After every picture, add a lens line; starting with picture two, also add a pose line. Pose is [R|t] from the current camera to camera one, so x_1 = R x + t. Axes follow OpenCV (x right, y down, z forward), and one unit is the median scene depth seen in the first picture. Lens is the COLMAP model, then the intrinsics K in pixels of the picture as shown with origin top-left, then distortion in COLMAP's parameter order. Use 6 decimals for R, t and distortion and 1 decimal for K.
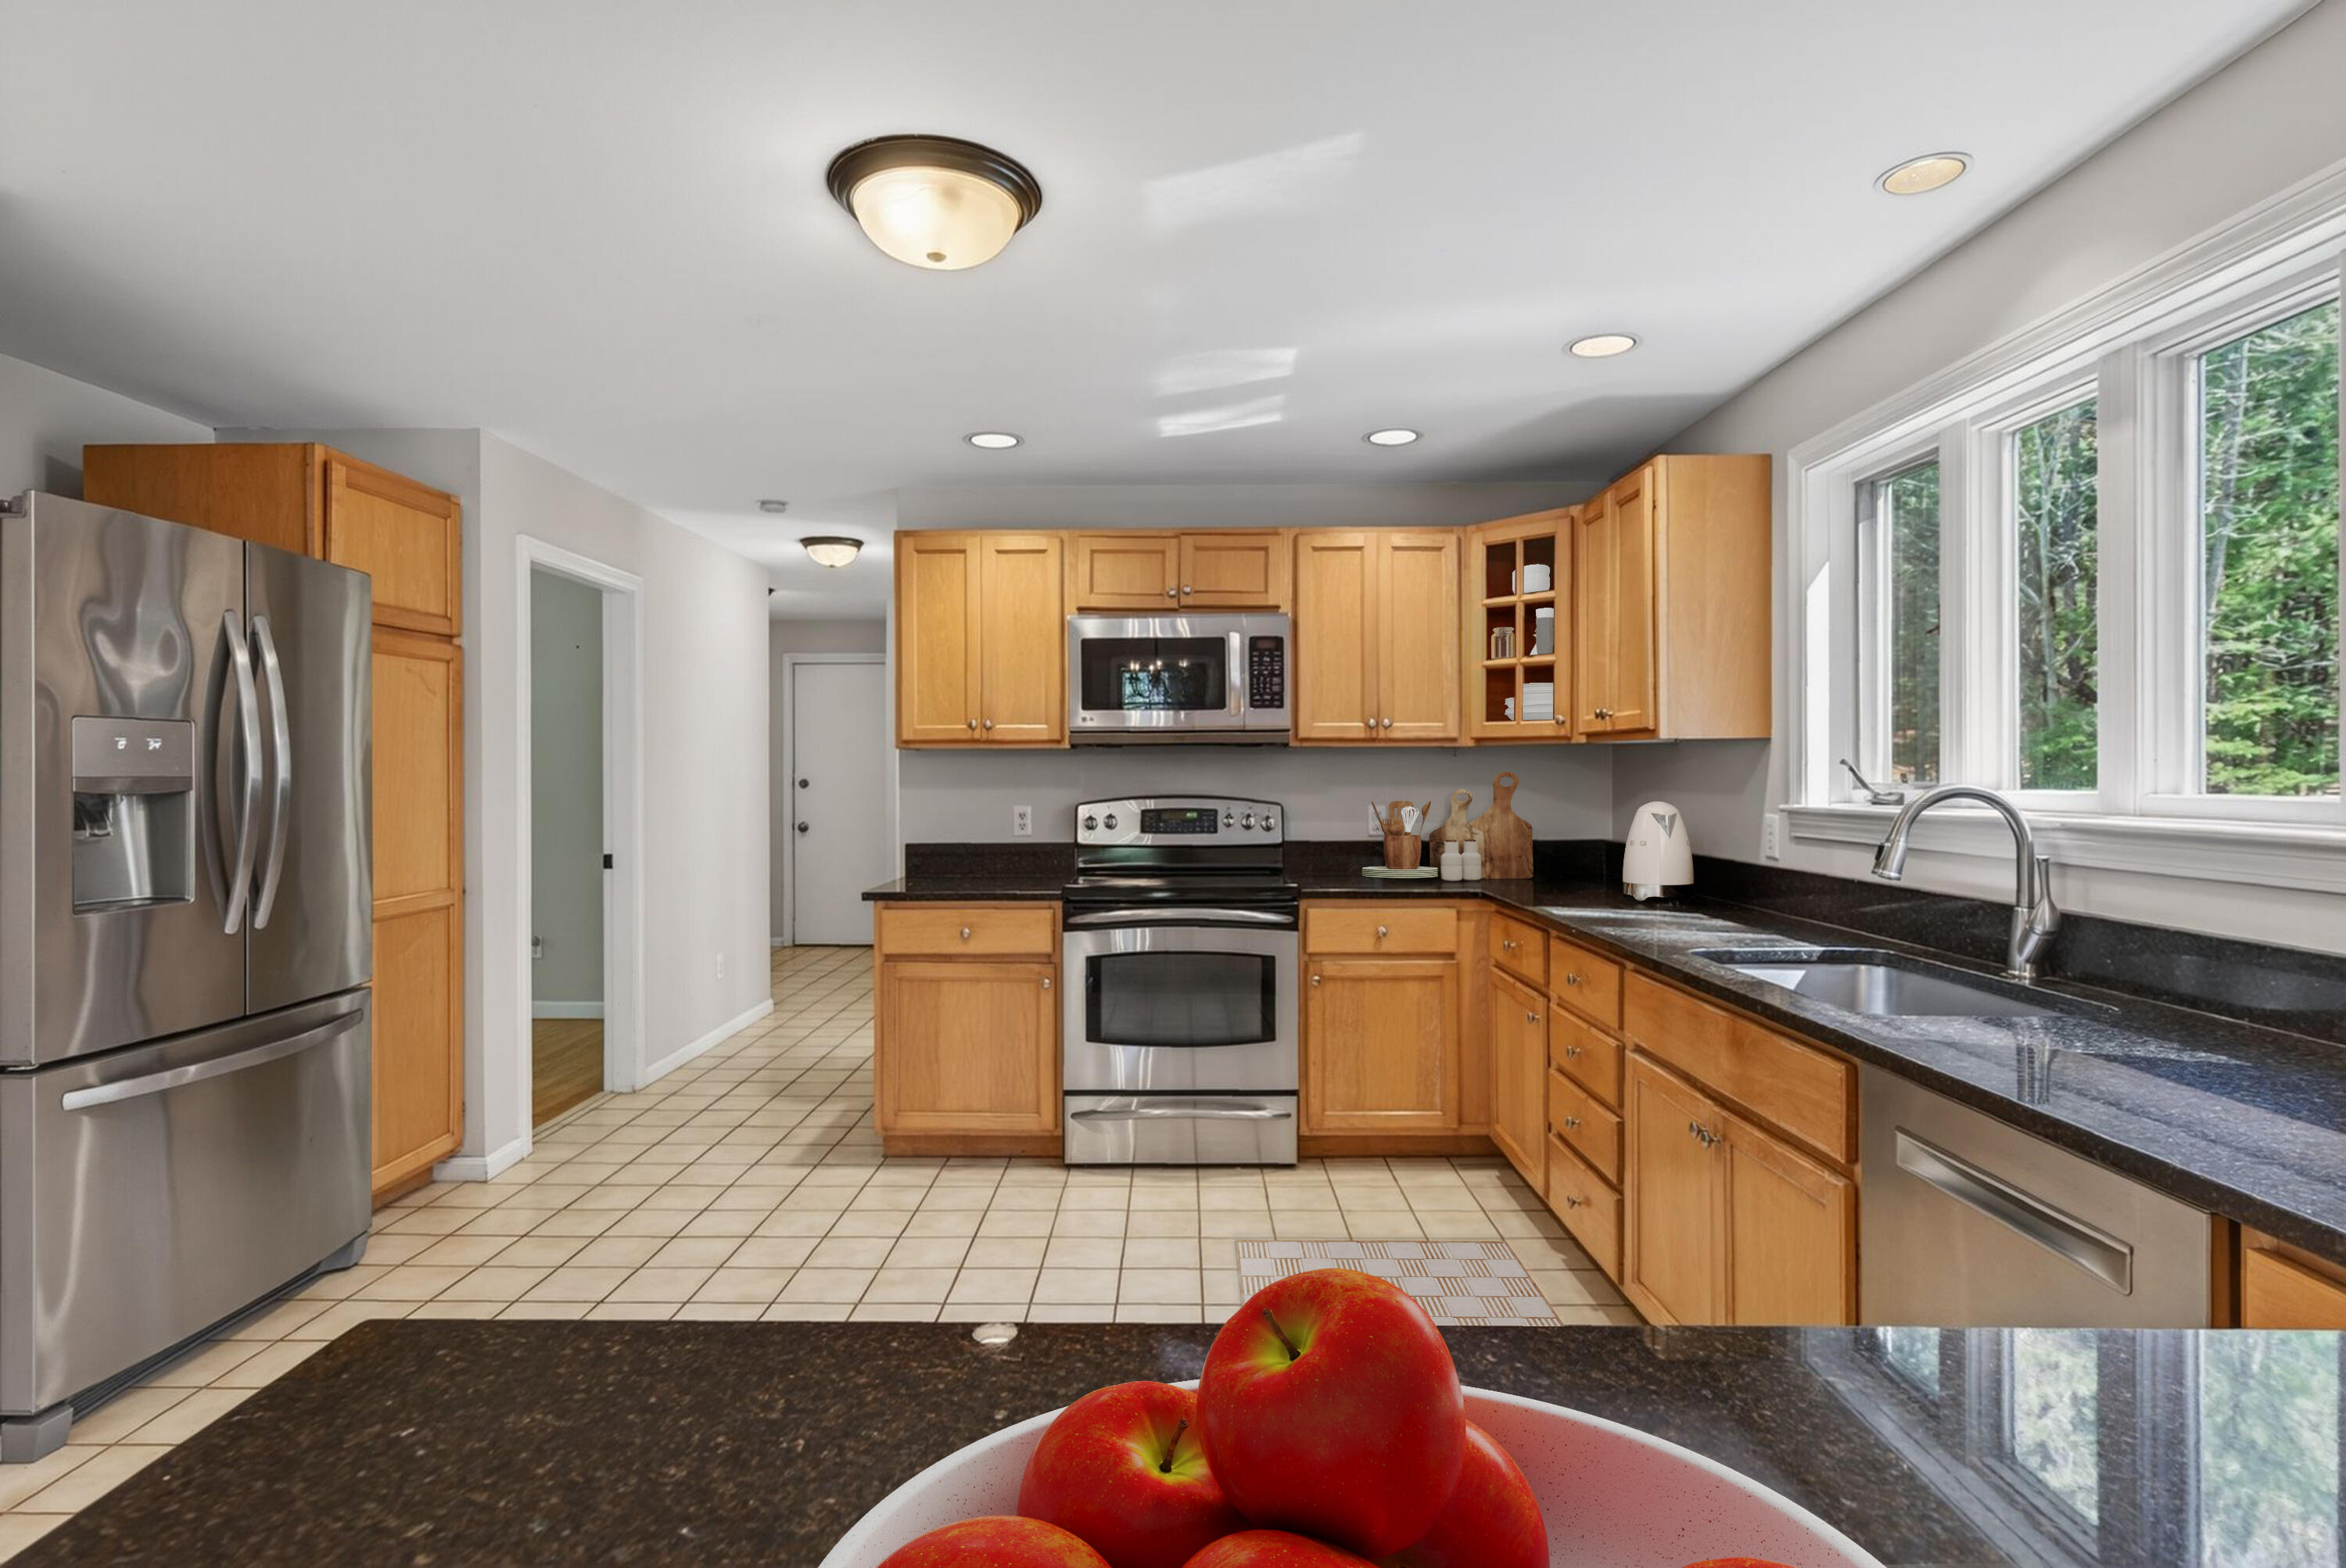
lens RADIAL K [[1186.6, 0, 1187.6], [0, 1186.6, 782.9], [0, 0, 1]] dist [-0.002708, -0.000100]
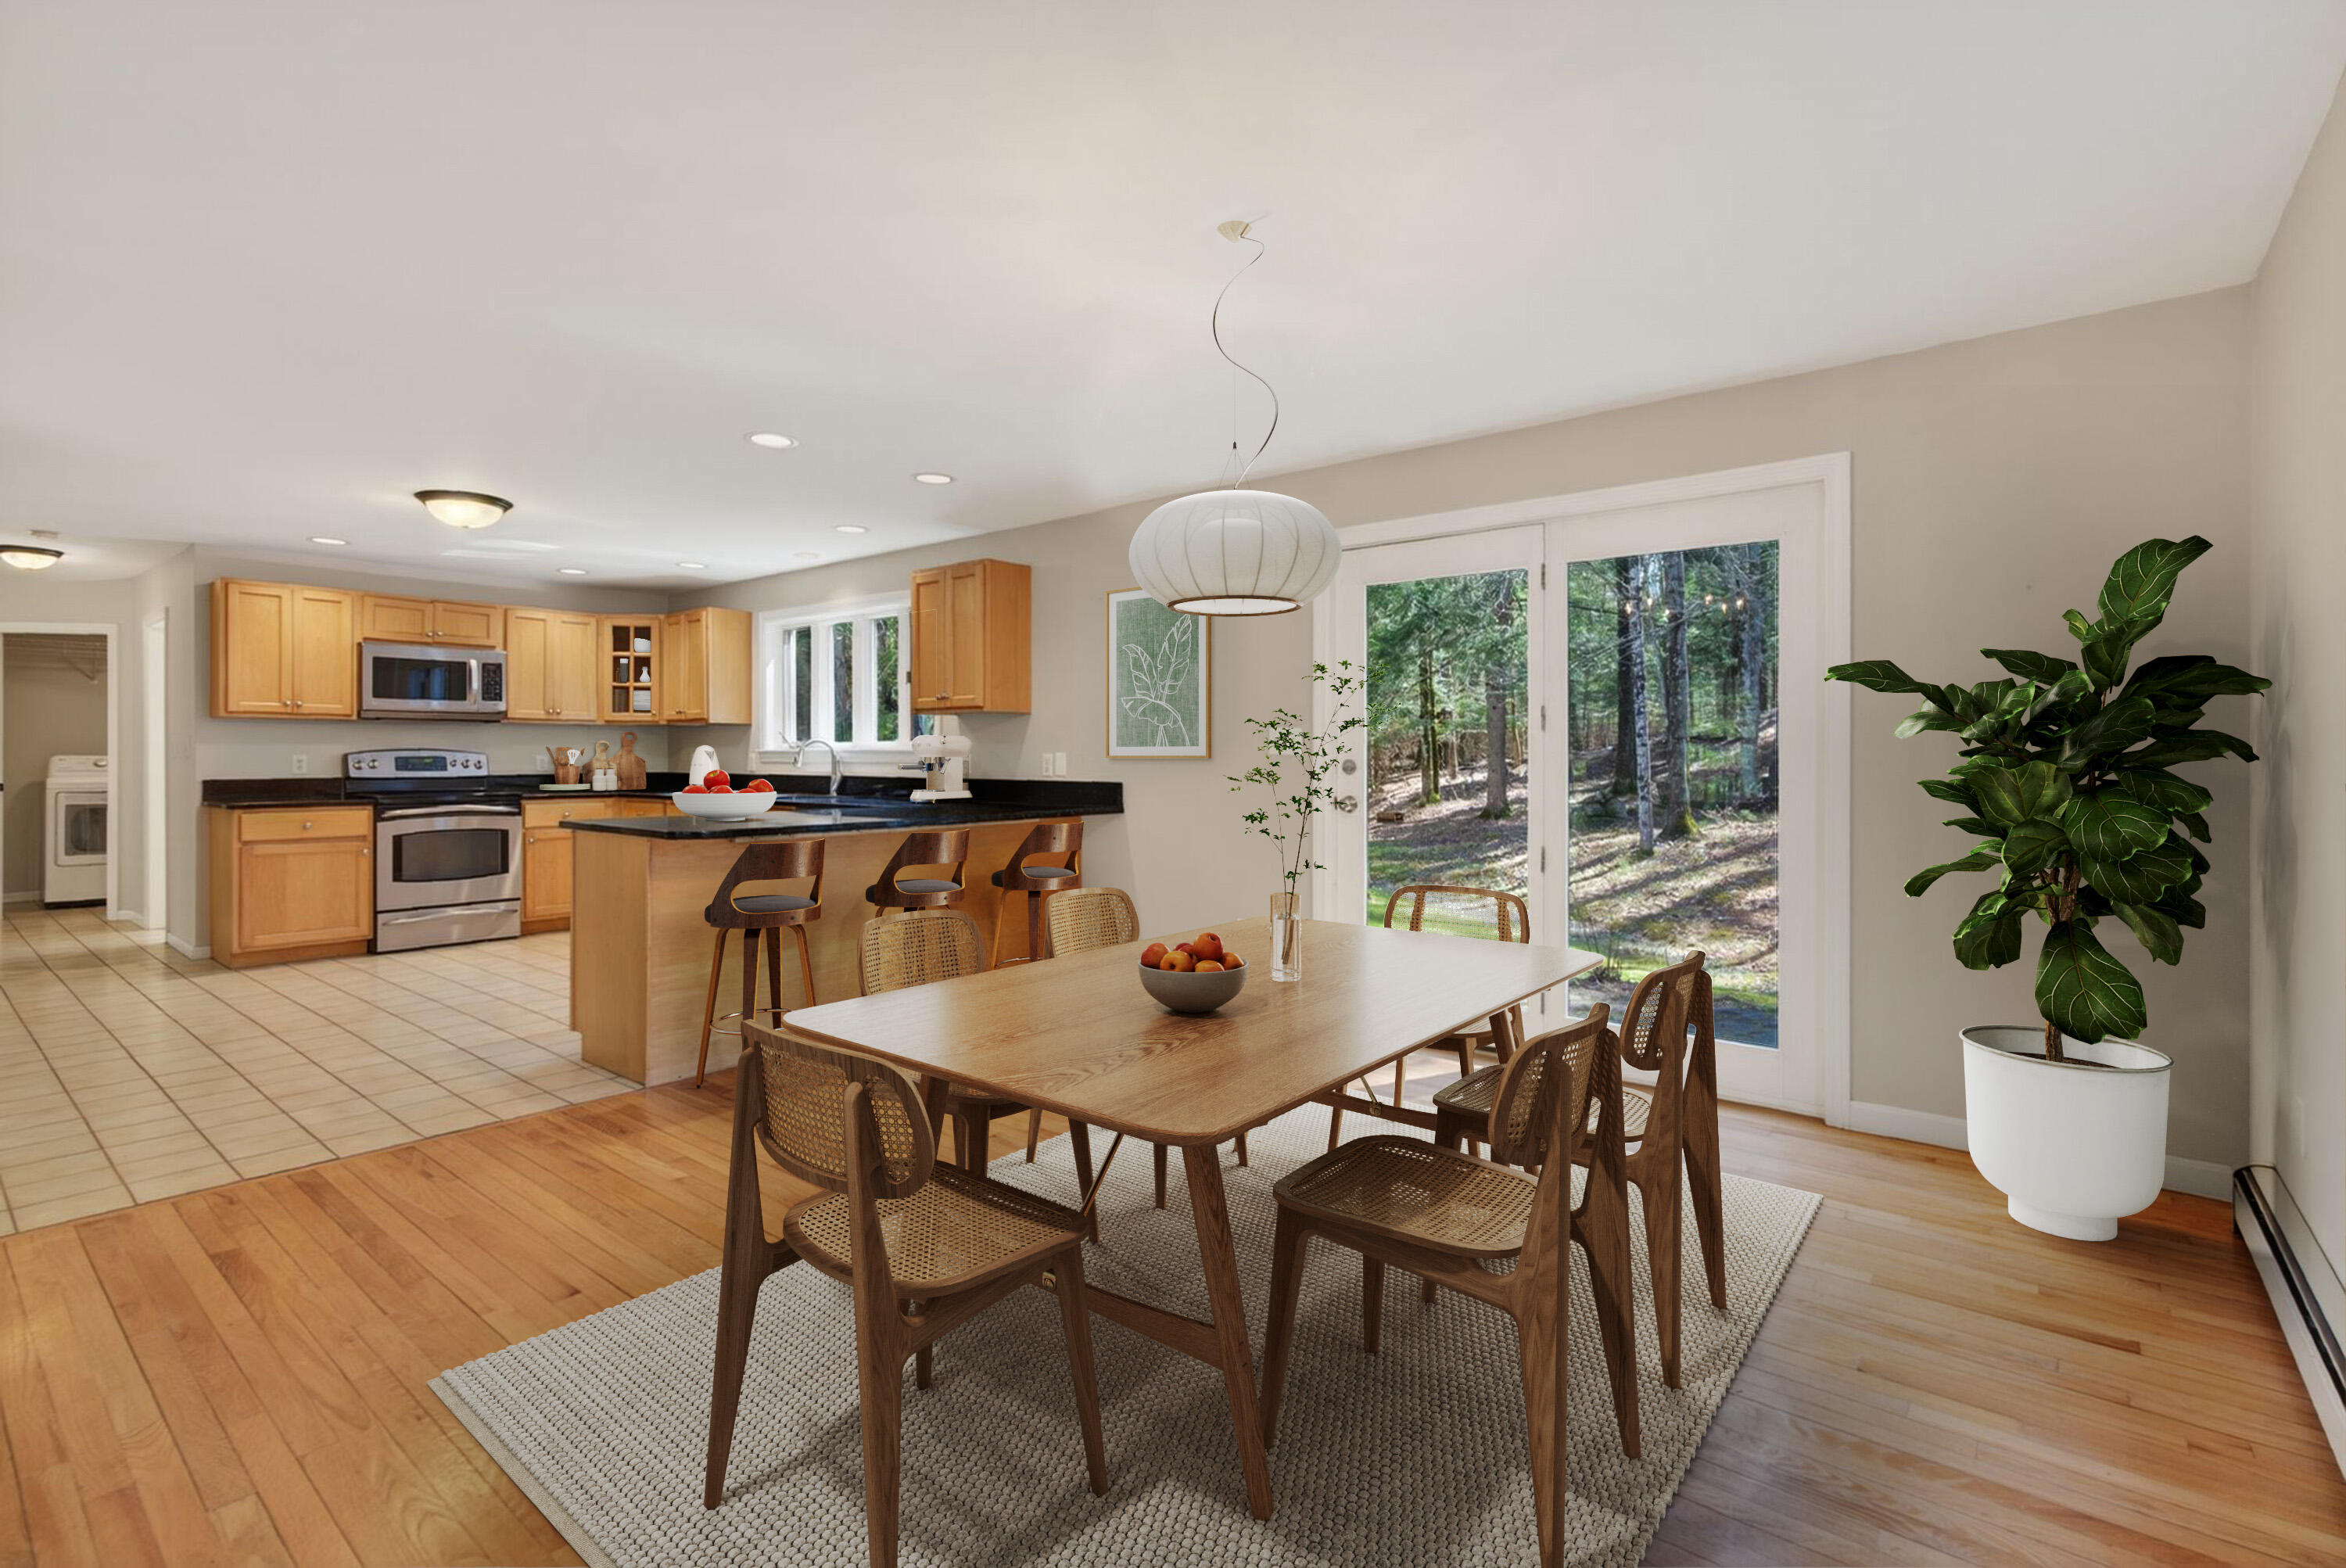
lens RADIAL K [[1068.5, 0, 1172.2], [0, 1068.5, 764.4], [0, 0, 1]] dist [-0.005255, -0.000228]
pose [[0.633158, -0.004667, 0.774008, -0.582941], [0.003673, 0.999989, 0.003025, 0.037333], [-0.774014, 0.000928, 0.633168, -0.939799]]
